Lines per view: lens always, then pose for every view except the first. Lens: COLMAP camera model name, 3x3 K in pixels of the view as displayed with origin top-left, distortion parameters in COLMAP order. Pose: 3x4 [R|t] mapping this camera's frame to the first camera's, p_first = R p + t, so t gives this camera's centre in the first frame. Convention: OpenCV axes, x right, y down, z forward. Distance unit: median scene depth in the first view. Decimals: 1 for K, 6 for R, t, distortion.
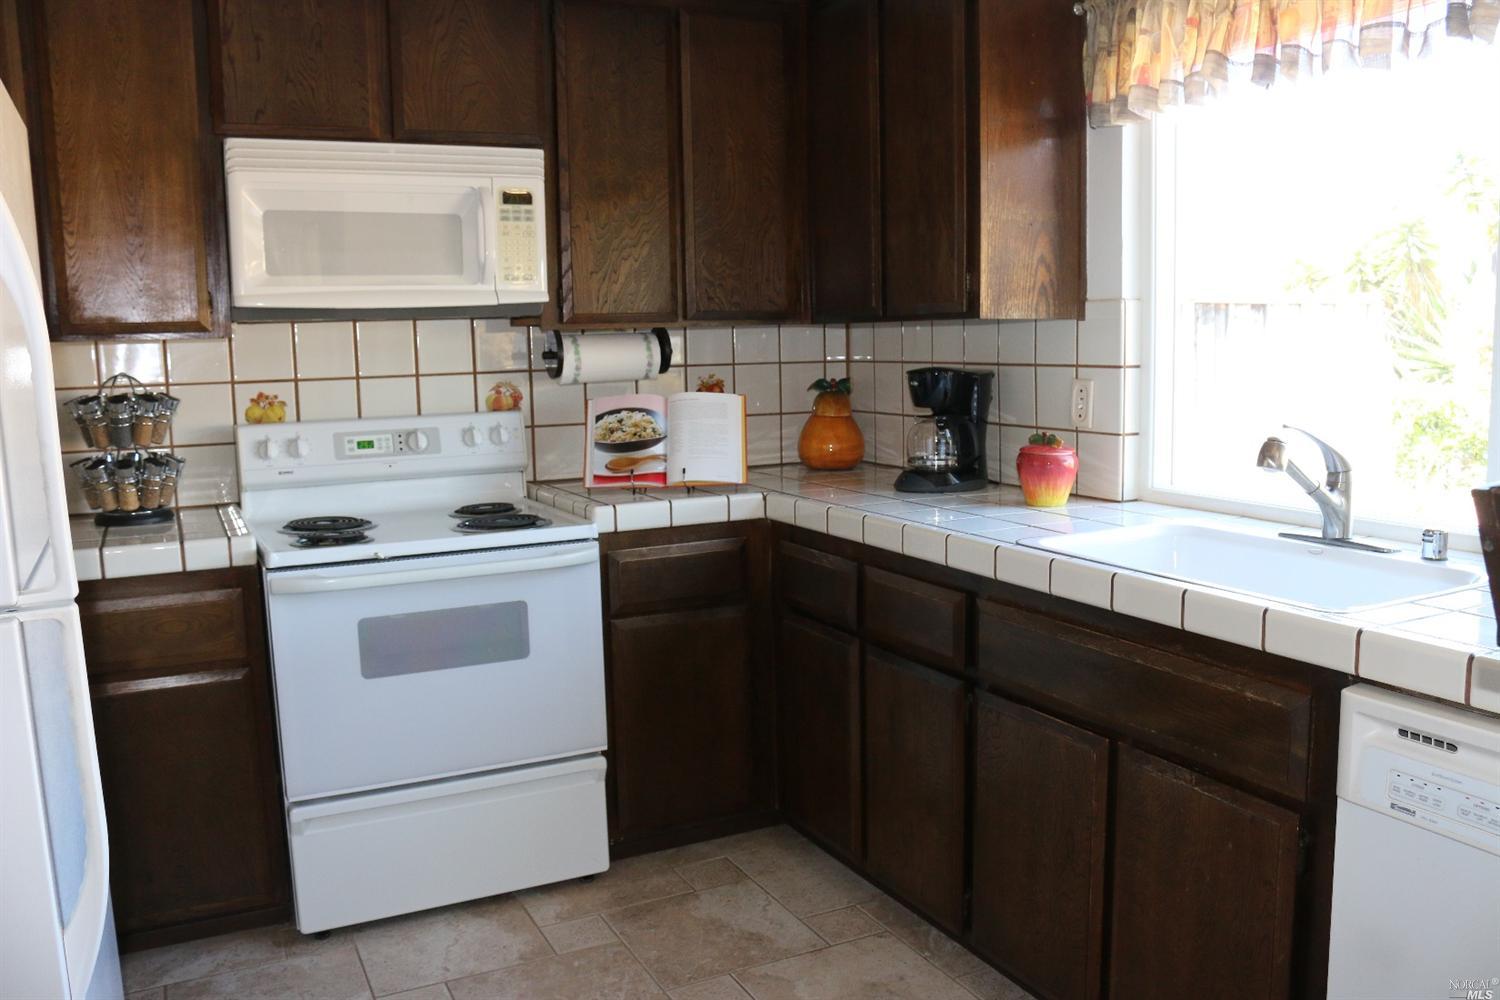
lens RADIAL K [[1239.9, 0, 752.9], [0, 1239.9, 501.3], [0, 0, 1]] dist [-0.137968, 0.106569]
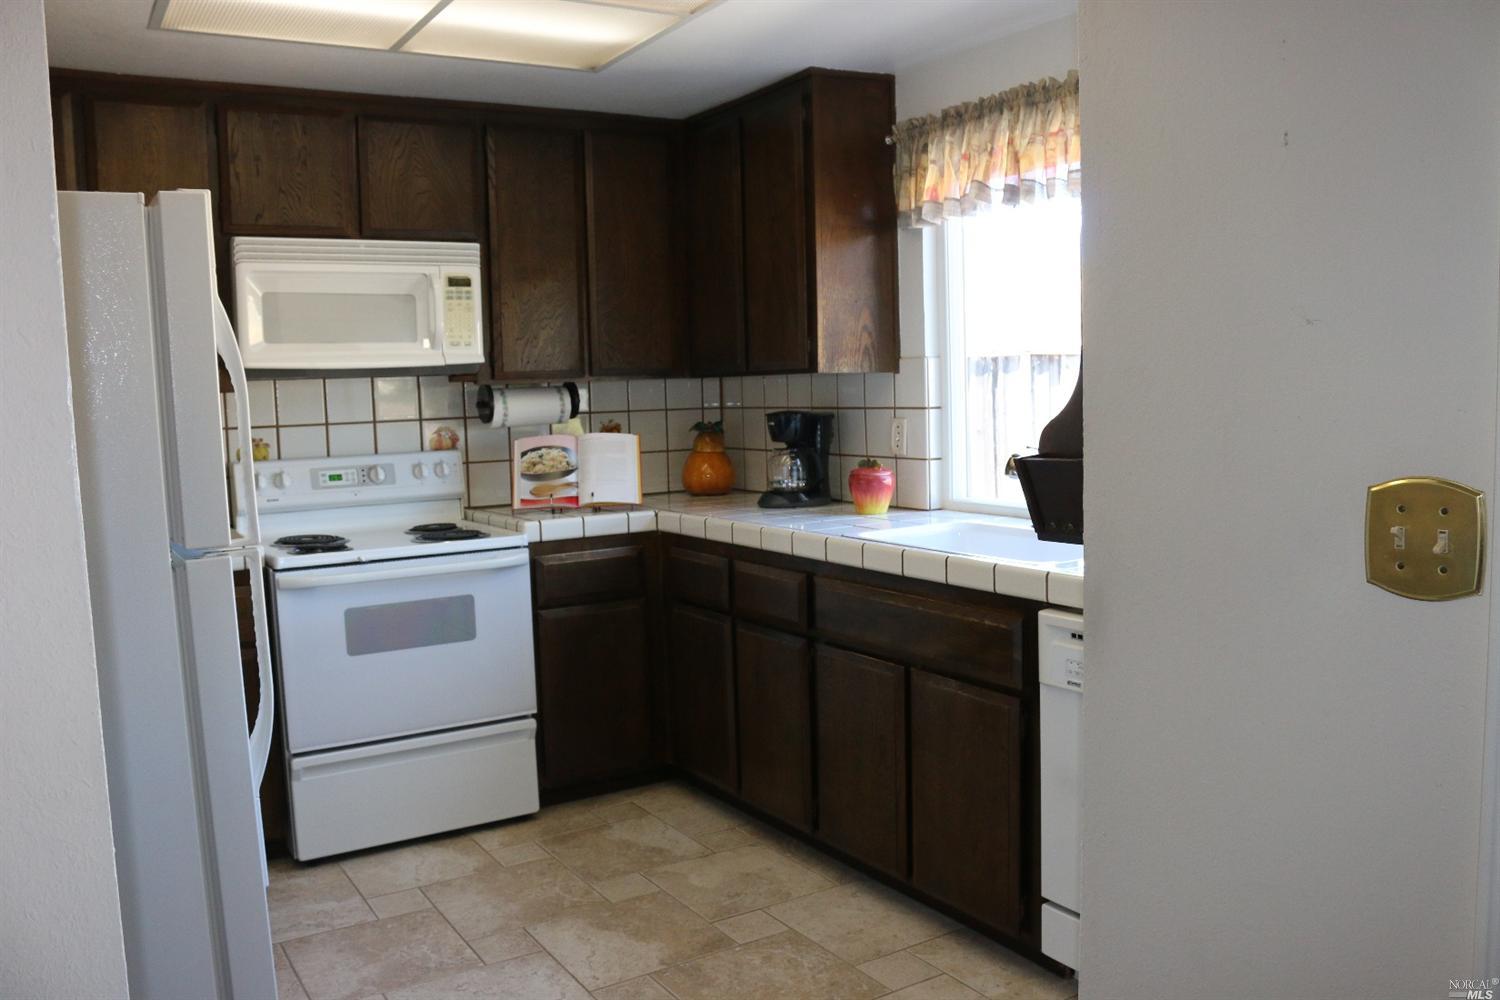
lens RADIAL K [[1239.9, 0, 753.9], [0, 1239.9, 513.3], [0, 0, 1]] dist [-0.137968, 0.106569]
pose [[0.995439, -0.016761, 0.093916, -0.011578], [0.019712, 0.999338, -0.030583, 0.040758], [-0.093341, 0.032295, 0.995110, -0.307527]]
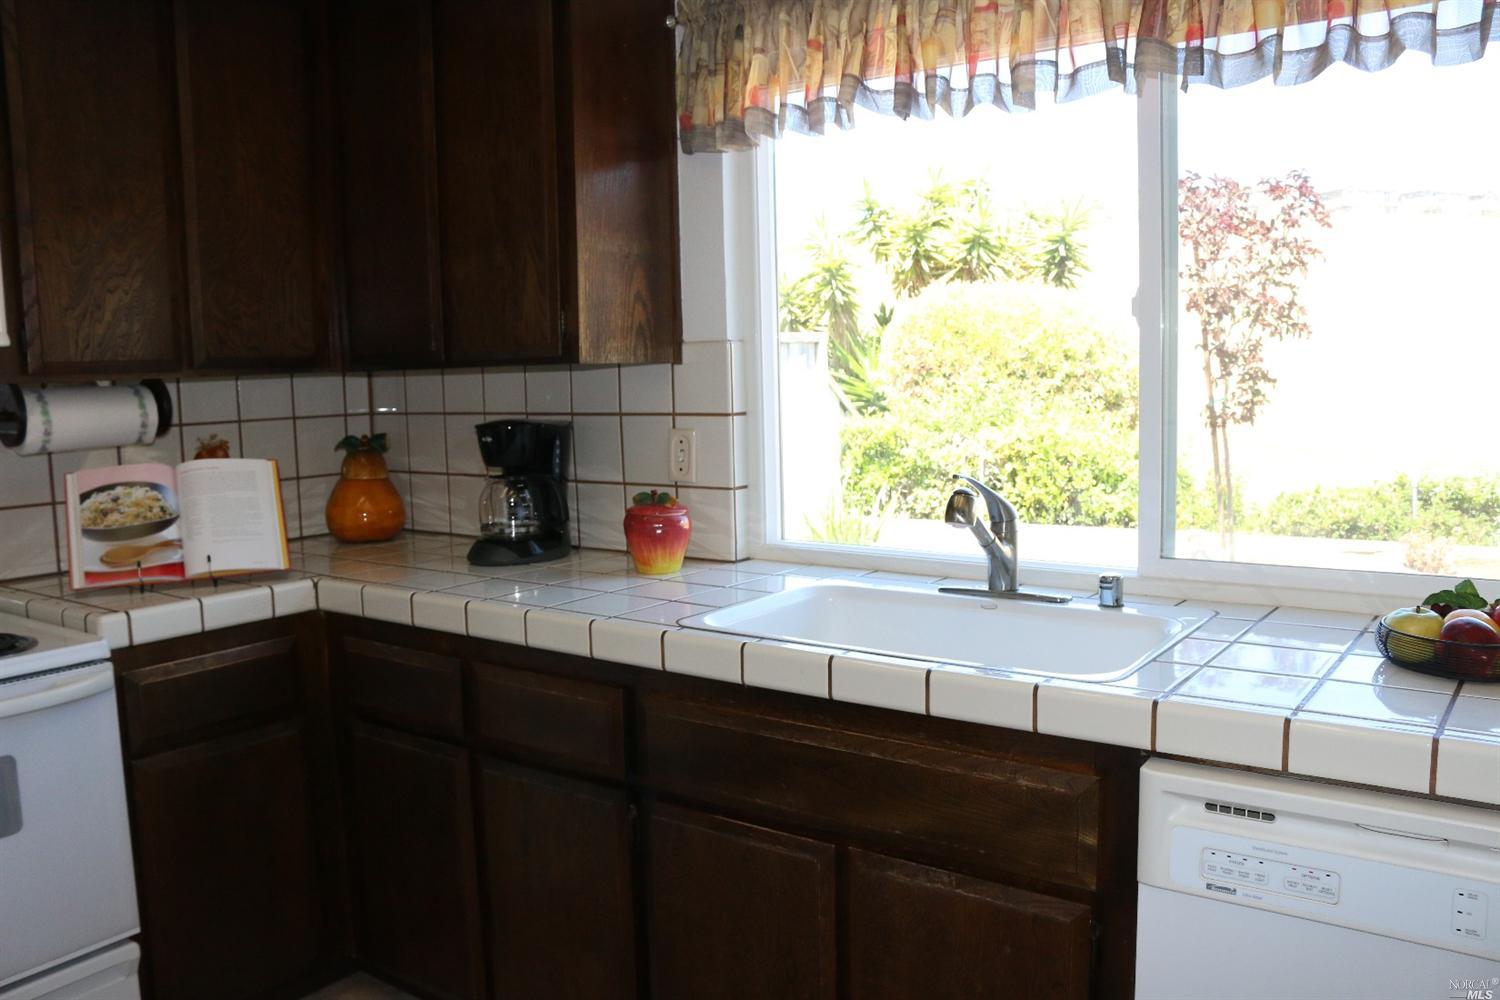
lens RADIAL K [[1239.9, 0, 744.4], [0, 1239.9, 506.7], [0, 0, 1]] dist [-0.137968, 0.106569]
pose [[0.892643, -0.052251, 0.447726, -0.105866], [0.064855, 0.997812, -0.012855, -0.028515], [-0.446074, 0.040512, 0.894079, 0.168681]]
